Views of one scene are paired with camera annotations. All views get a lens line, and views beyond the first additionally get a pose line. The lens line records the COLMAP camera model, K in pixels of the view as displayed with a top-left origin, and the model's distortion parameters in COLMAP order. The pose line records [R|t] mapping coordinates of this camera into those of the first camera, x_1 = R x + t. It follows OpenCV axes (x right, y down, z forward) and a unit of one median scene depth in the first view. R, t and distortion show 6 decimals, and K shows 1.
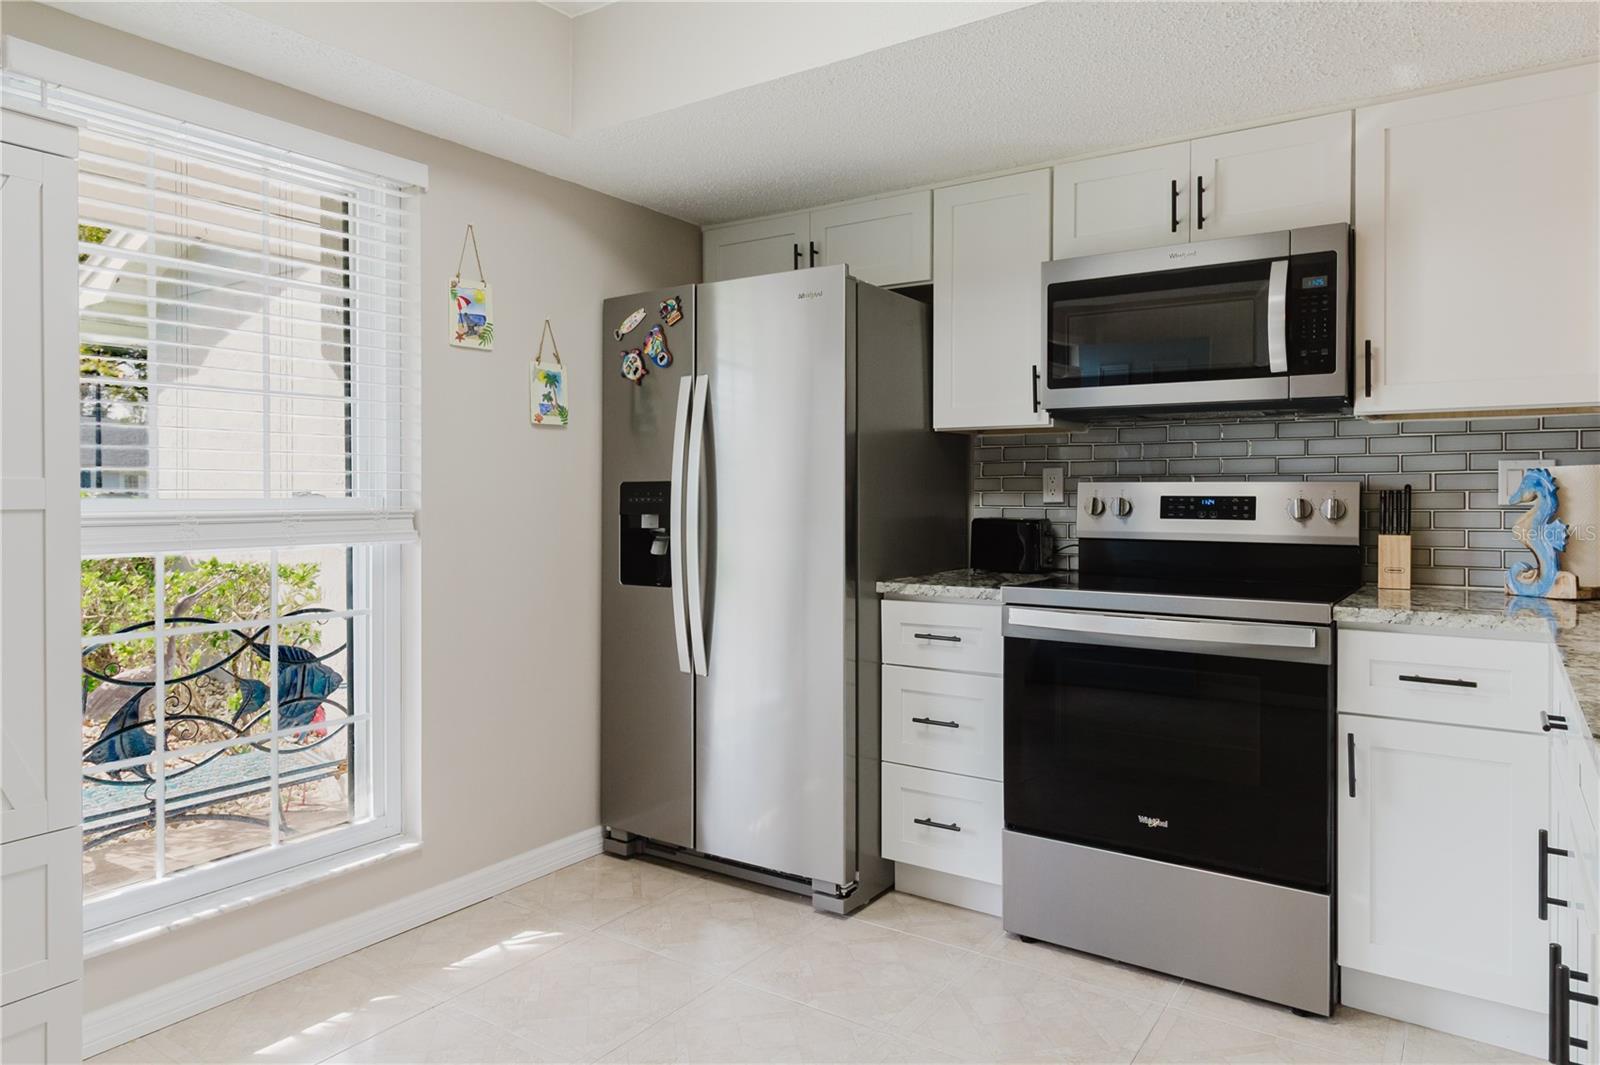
lens RADIAL K [[1032.6, 0, 793.1], [0, 1032.6, 500.6], [0, 0, 1]] dist [-0.001248, 0.000883]
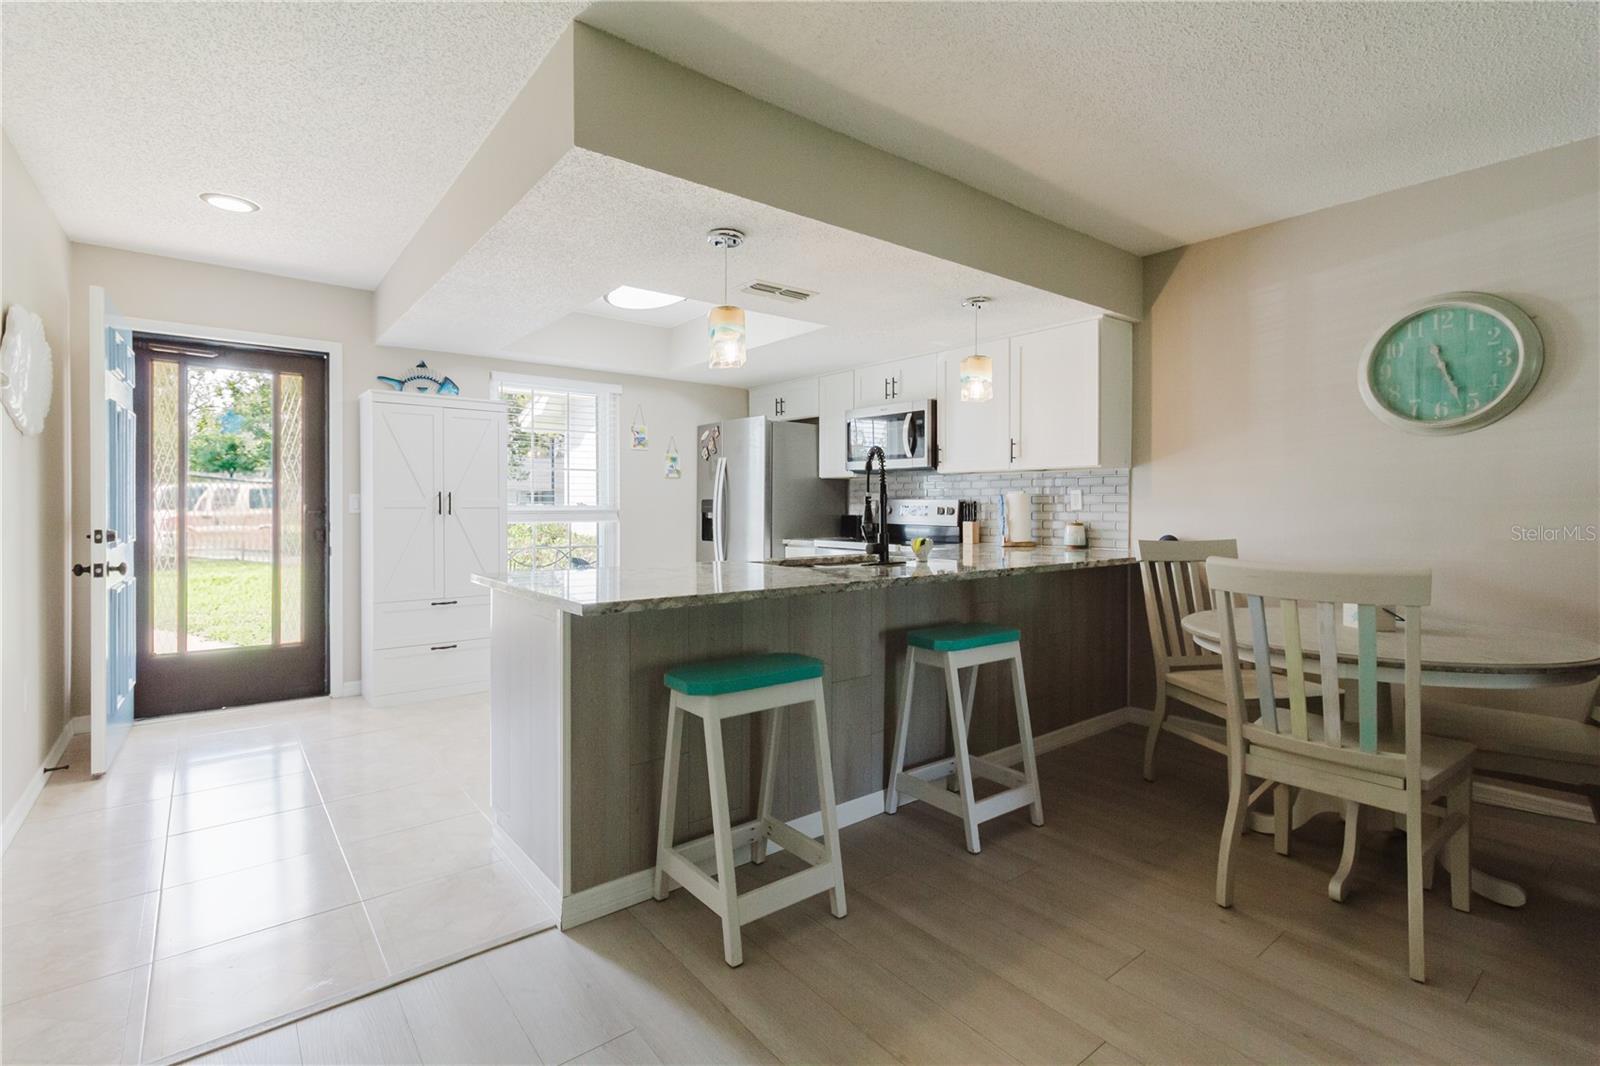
lens RADIAL K [[746.9, 0, 799.4], [0, 746.9, 513.7], [0, 0, 1]] dist [0.006280, 0.001158]
pose [[0.956466, 0.005812, -0.291785, 0.697686], [-0.004826, 0.999980, 0.004098, 0.008940], [0.291803, -0.002512, 0.956475, -0.786028]]
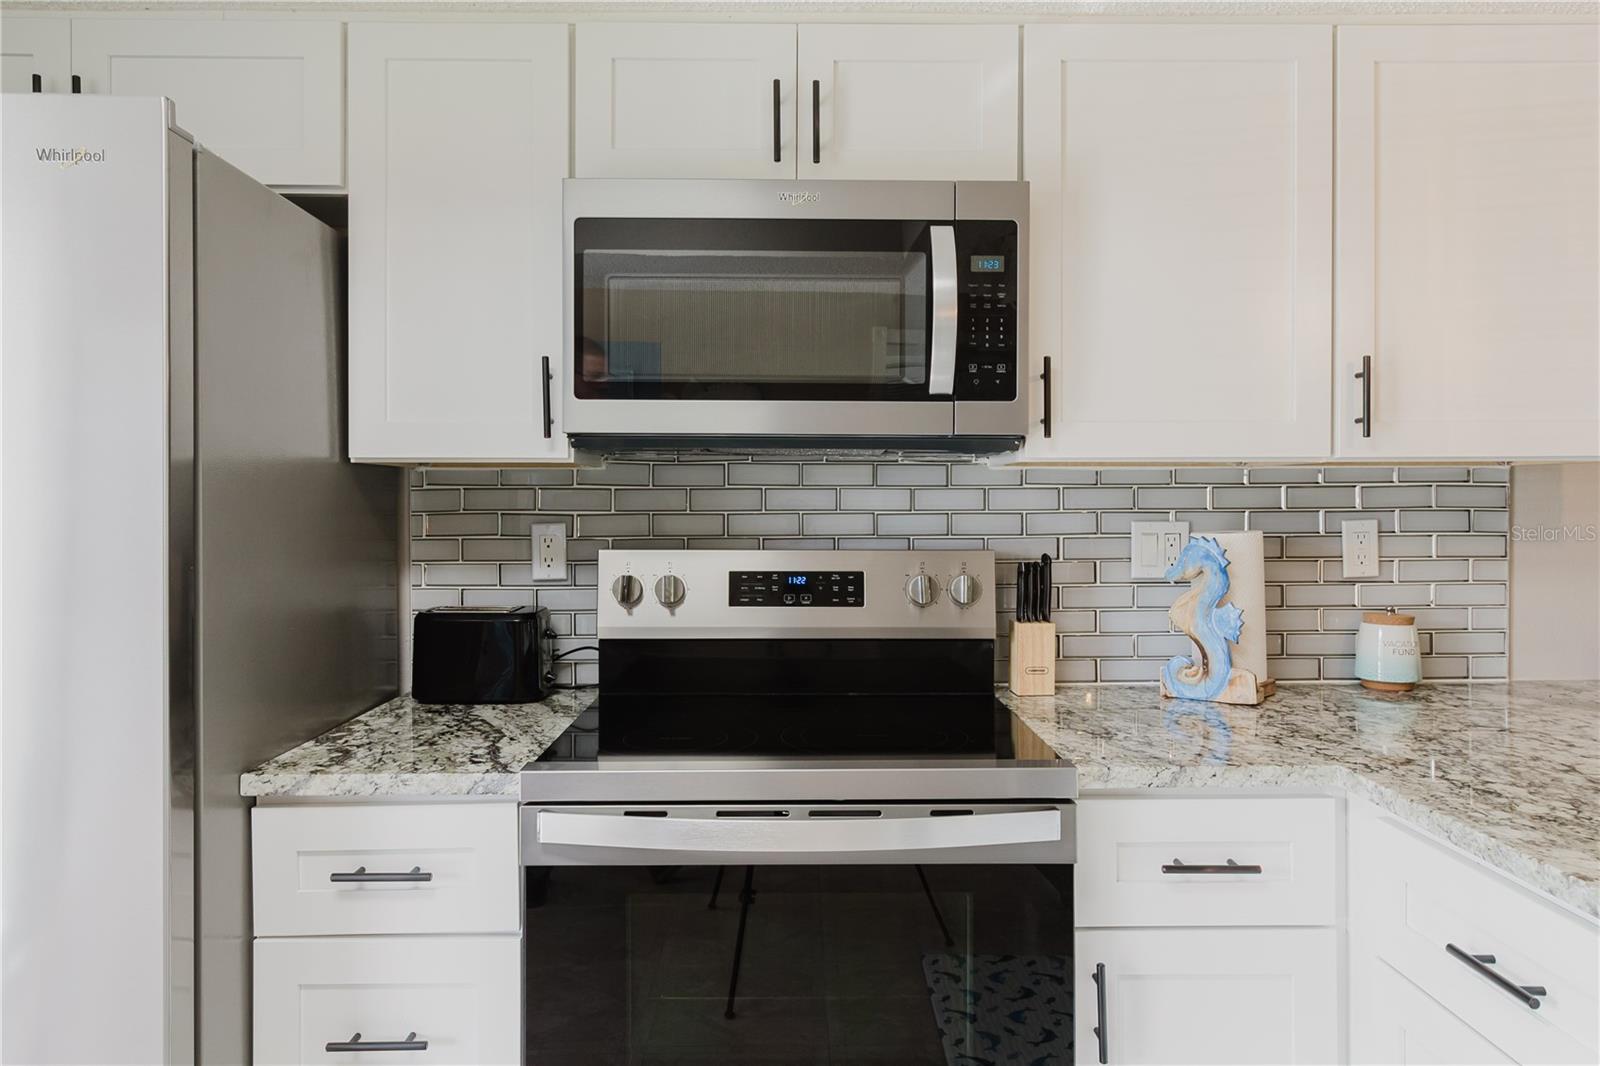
lens RADIAL K [[1032.6, 0, 806.4], [0, 1032.6, 507.8], [0, 0, 1]] dist [-0.001248, 0.000883]
pose [[0.811186, -0.004809, 0.584768, 0.013274], [0.005893, 0.999983, 0.000049, -0.049042], [-0.584759, 0.003406, 0.811200, 0.479670]]
